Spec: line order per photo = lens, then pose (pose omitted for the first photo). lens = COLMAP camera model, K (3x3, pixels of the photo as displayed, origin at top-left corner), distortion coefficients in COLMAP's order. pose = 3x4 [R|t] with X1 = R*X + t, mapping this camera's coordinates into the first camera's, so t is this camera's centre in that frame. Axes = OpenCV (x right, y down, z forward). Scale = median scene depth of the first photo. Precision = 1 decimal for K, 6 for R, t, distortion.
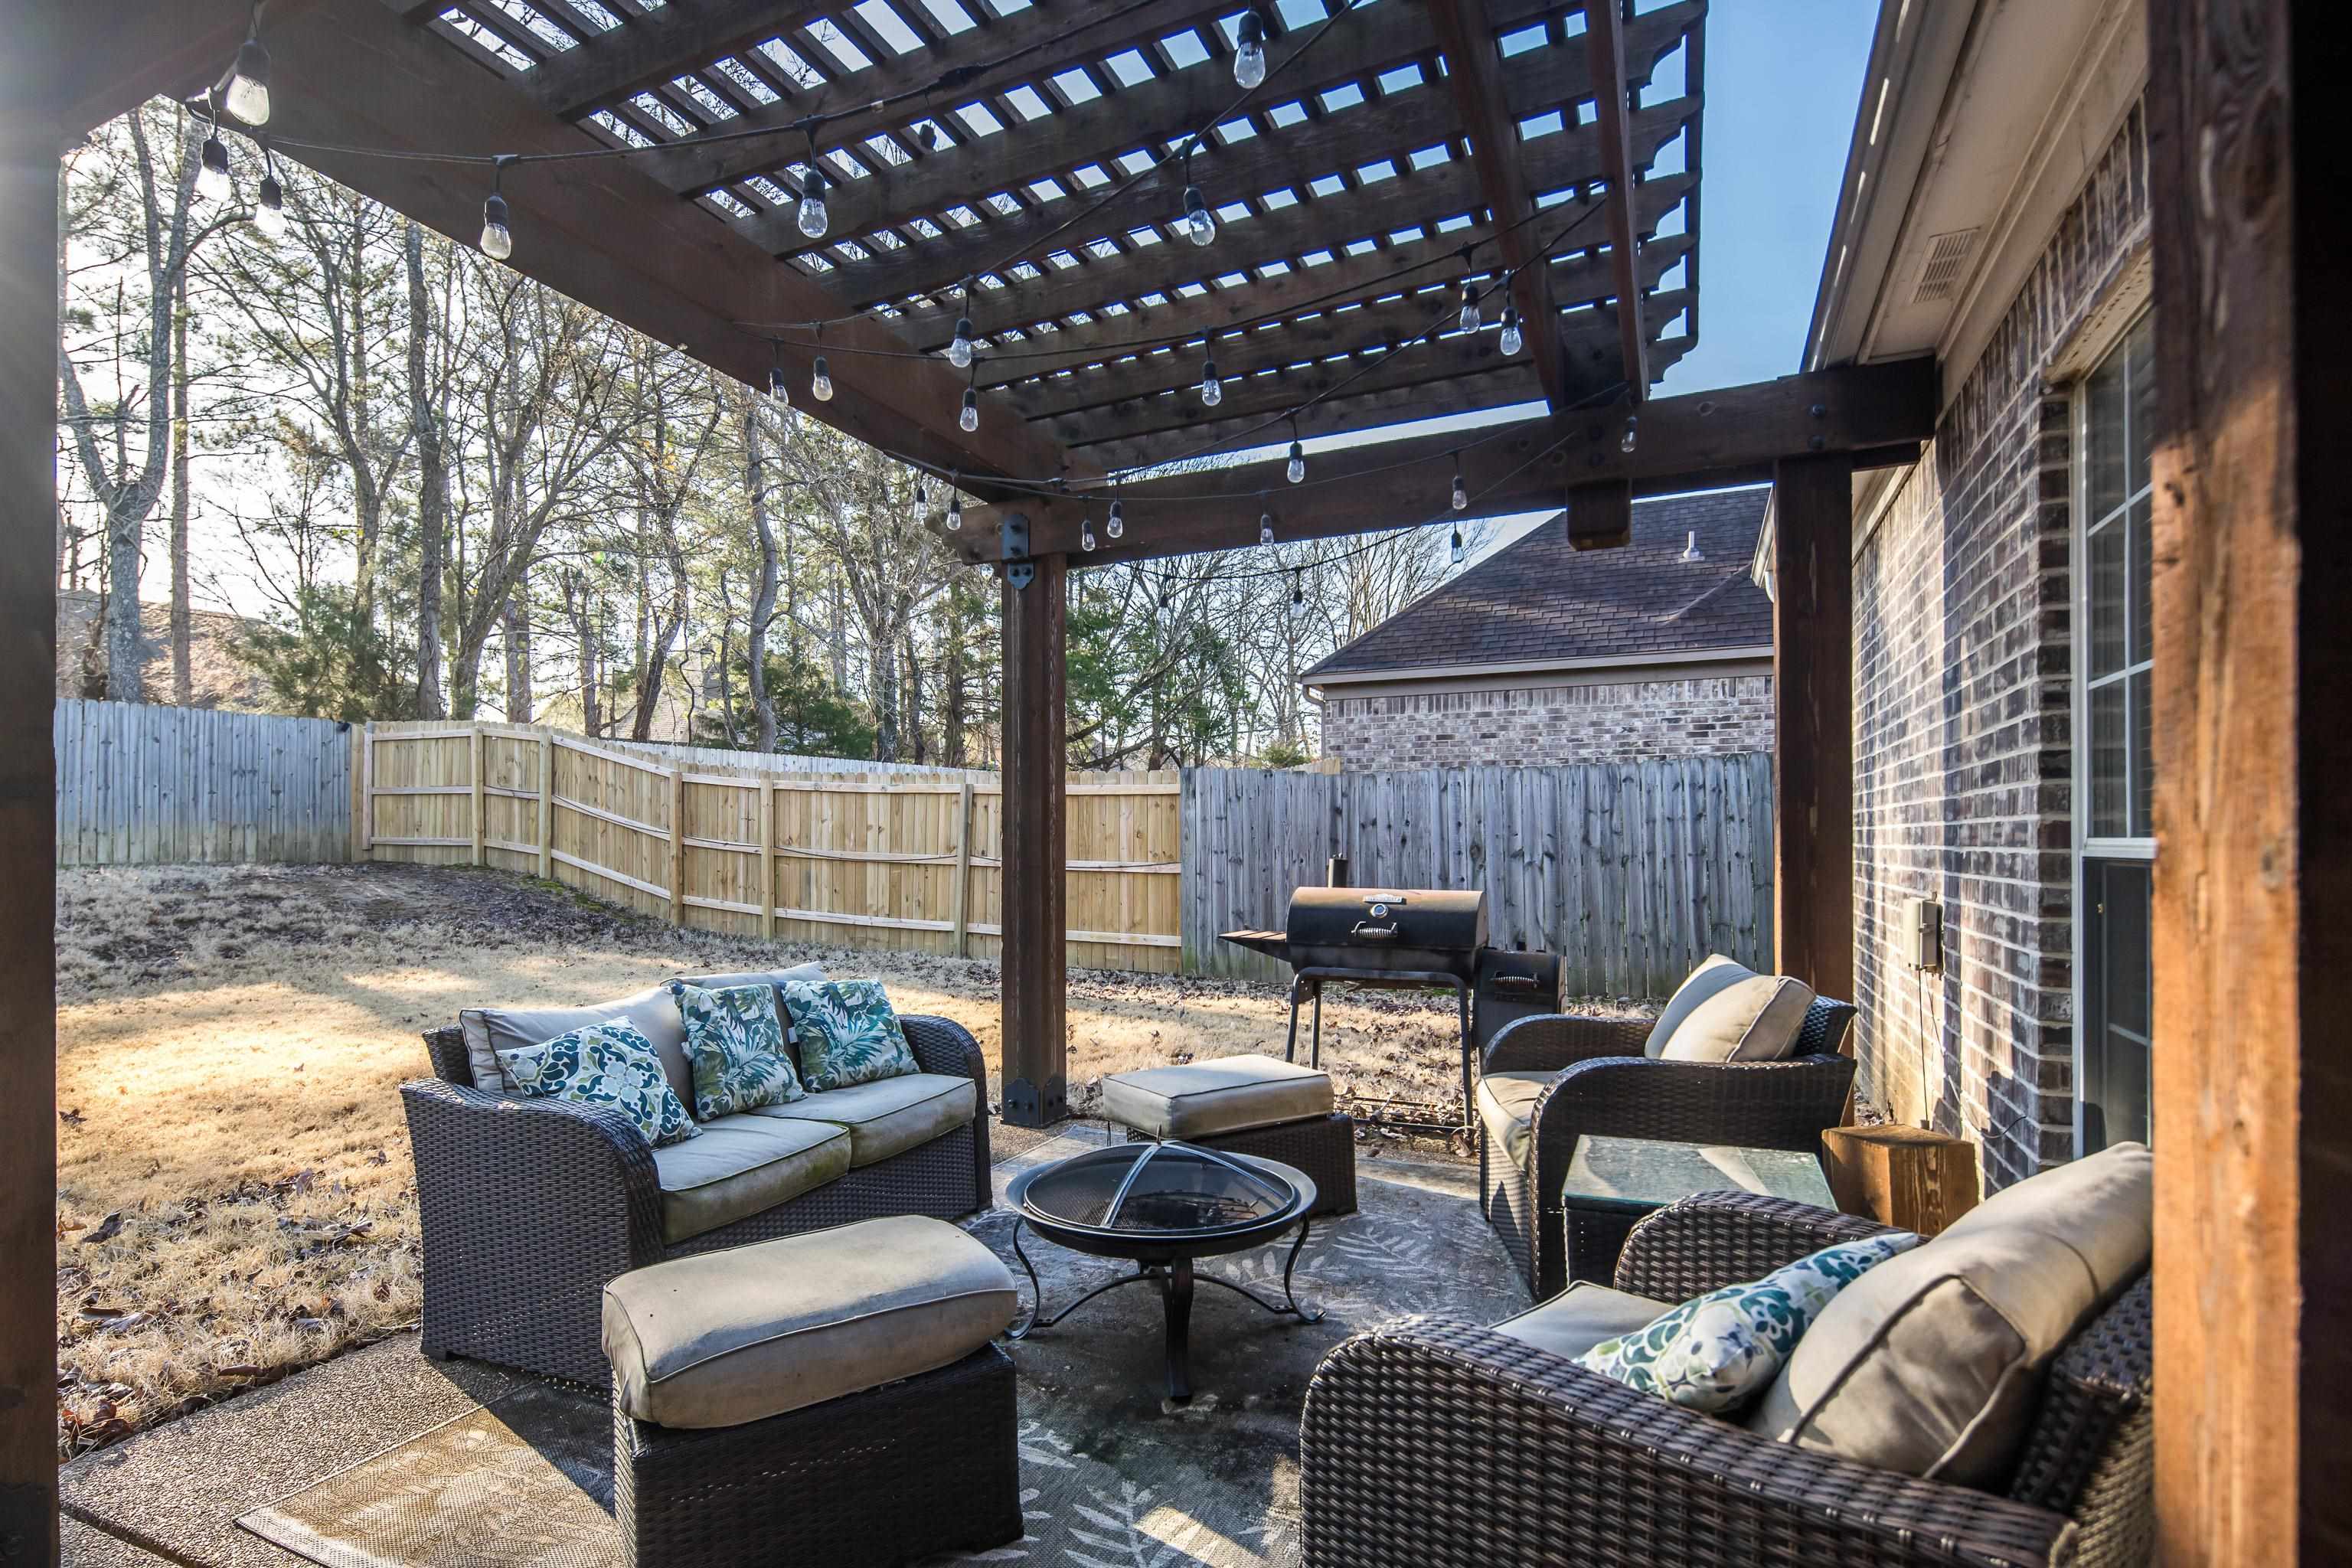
lens RADIAL K [[1115.9, 0, 1176.2], [0, 1115.9, 838.4], [0, 0, 1]] dist [0.005231, -0.003500]
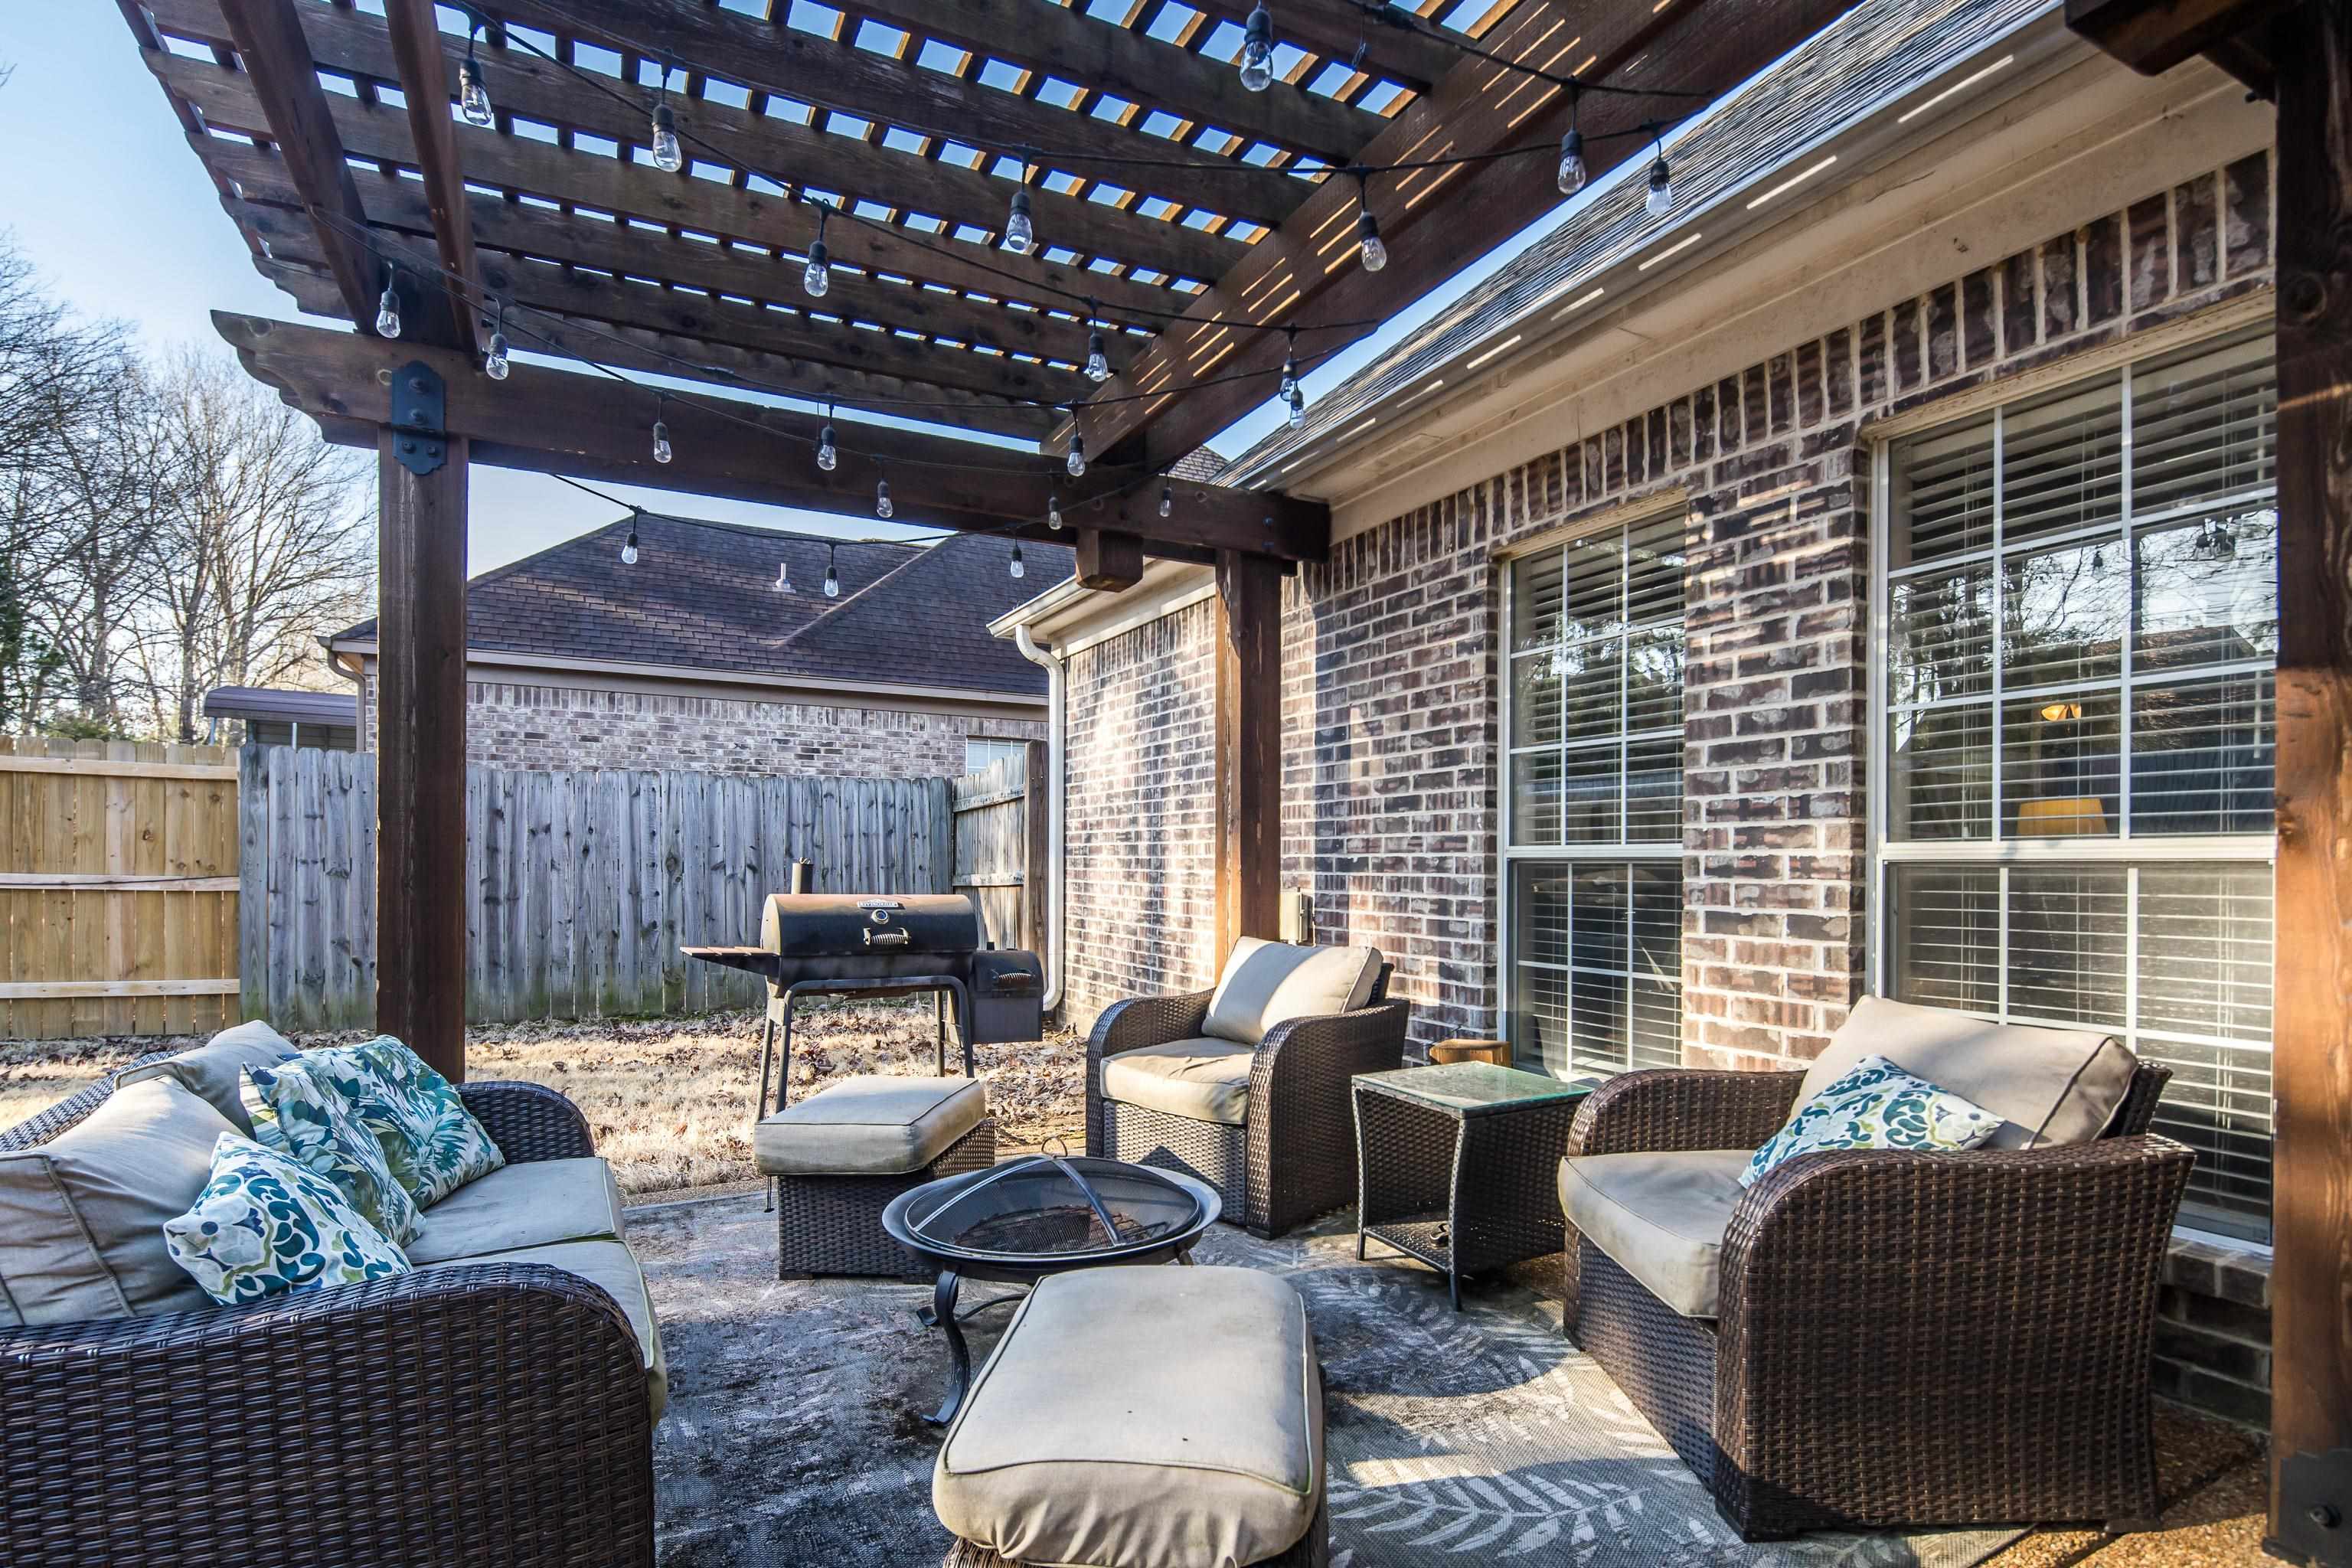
lens RADIAL K [[1115.9, 0, 1137.1], [0, 1115.9, 866.0], [0, 0, 1]] dist [0.005231, -0.003500]
pose [[0.630796, 0.007398, 0.775914, -0.190928], [-0.011796, 0.999930, 0.000056, 0.008532], [-0.775859, -0.009188, 0.630839, 0.101137]]
